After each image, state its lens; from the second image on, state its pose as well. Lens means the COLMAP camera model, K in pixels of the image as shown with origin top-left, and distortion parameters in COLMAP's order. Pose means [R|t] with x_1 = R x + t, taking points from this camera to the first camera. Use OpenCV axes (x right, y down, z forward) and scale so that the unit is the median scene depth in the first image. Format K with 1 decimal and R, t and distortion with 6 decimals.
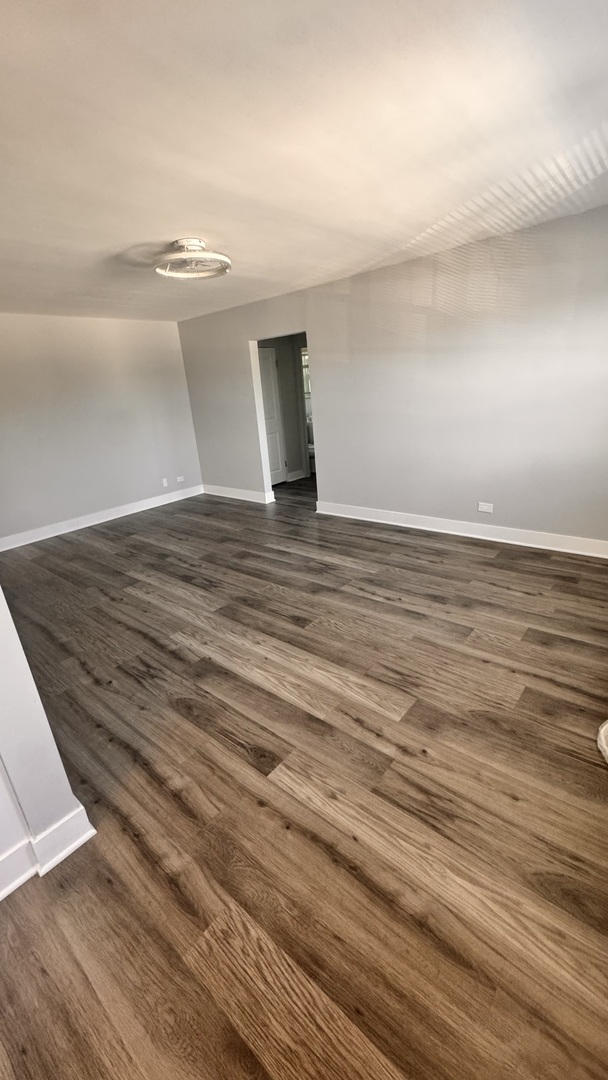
lens RADIAL K [[427.7, 0, 302.8], [0, 427.7, 541.1], [0, 0, 1]] dist [-0.003162, -0.000103]
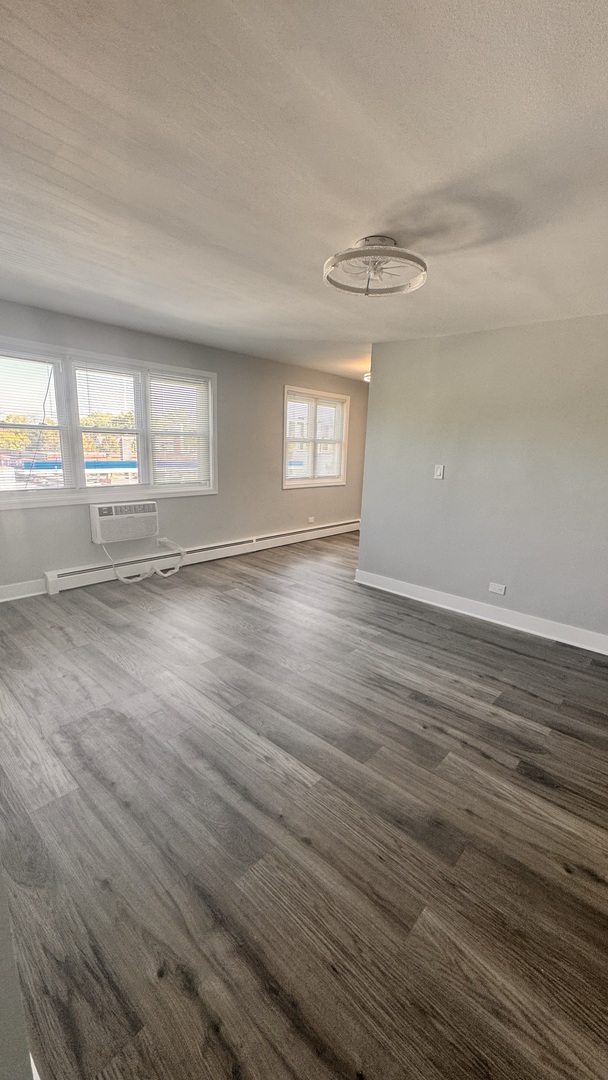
lens RADIAL K [[433.3, 0, 303.3], [0, 433.3, 540.1], [0, 0, 1]] dist [-0.001475, 0.000066]
pose [[-0.998745, 0.028743, 0.041019, -0.157276], [0.046343, 0.840975, 0.539086, -0.706230], [-0.019001, 0.540310, -0.841251, 2.003083]]
